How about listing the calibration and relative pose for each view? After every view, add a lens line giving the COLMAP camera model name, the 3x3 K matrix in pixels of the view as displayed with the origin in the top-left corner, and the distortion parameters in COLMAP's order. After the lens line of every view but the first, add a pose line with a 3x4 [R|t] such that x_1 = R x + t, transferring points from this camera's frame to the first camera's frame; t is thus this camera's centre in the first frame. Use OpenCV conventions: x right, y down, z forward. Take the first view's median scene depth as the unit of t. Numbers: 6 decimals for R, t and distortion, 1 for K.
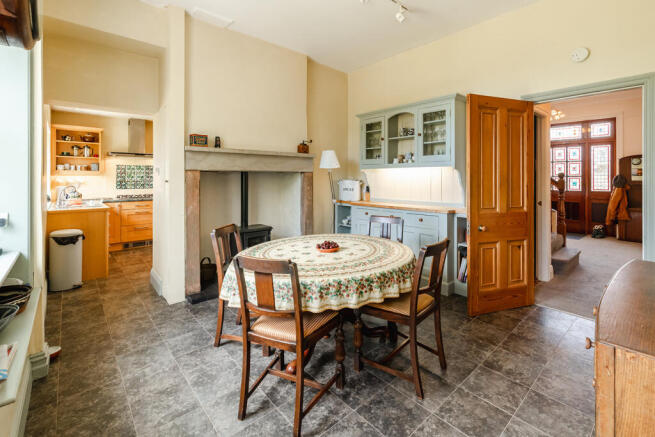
lens RADIAL K [[308.1, 0, 345.0], [0, 308.1, 177.7], [0, 0, 1]] dist [0.000187, -0.000033]
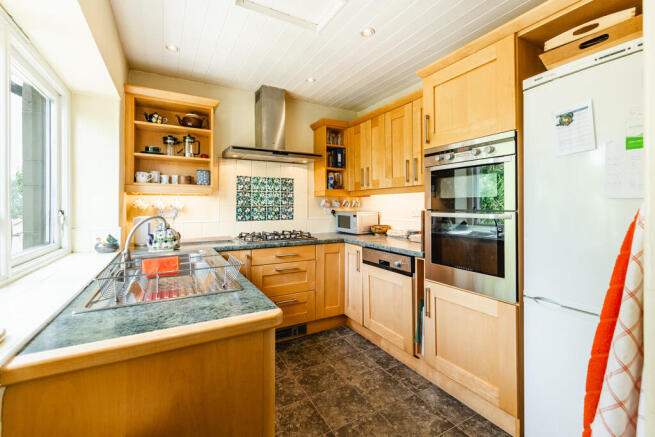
lens RADIAL K [[290.5, 0, 338.2], [0, 290.5, 206.0], [0, 0, 1]] dist [0.000191, -0.000024]
pose [[0.977321, -0.002892, -0.211743, -0.488518], [0.002890, 0.999996, -0.000318, 0.011792], [0.211743, -0.000301, 0.977325, 0.574888]]
